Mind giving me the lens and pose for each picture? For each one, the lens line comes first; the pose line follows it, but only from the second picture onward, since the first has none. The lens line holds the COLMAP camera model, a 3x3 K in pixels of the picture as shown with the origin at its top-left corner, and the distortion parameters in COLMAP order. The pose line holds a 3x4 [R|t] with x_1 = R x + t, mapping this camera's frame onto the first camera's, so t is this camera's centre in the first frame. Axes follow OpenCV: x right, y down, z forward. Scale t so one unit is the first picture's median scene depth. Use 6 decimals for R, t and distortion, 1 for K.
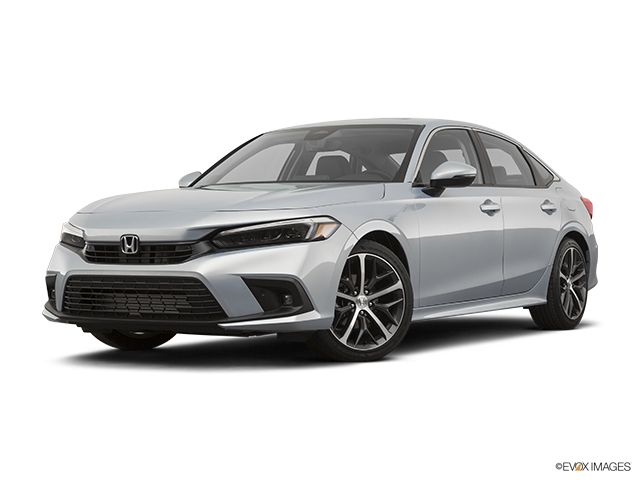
lens RADIAL K [[1154.1, 0, 324.2], [0, 1154.1, 240.0], [0, 0, 1]] dist [-0.064369, 0.000000]
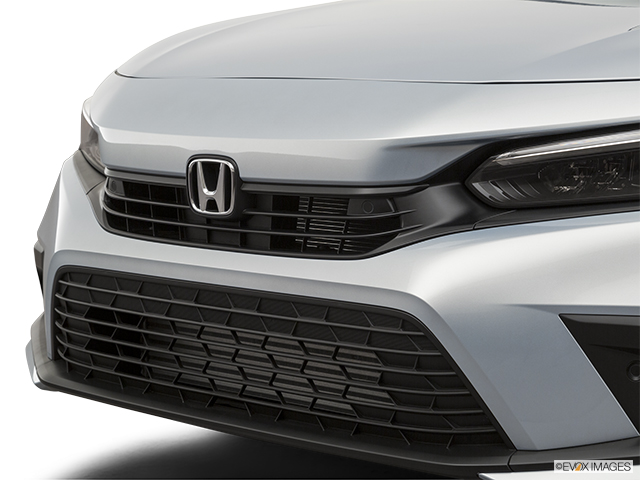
lens RADIAL K [[1838.5, 0, 320.1], [0, 1838.5, 241.3], [0, 0, 1]] dist [-0.113605, 0.000000]
pose [[0.971595, 0.025105, -0.235314, -0.020368], [-0.001964, 0.995178, 0.098067, -0.029098], [0.236641, -0.094820, 0.966959, 0.493110]]
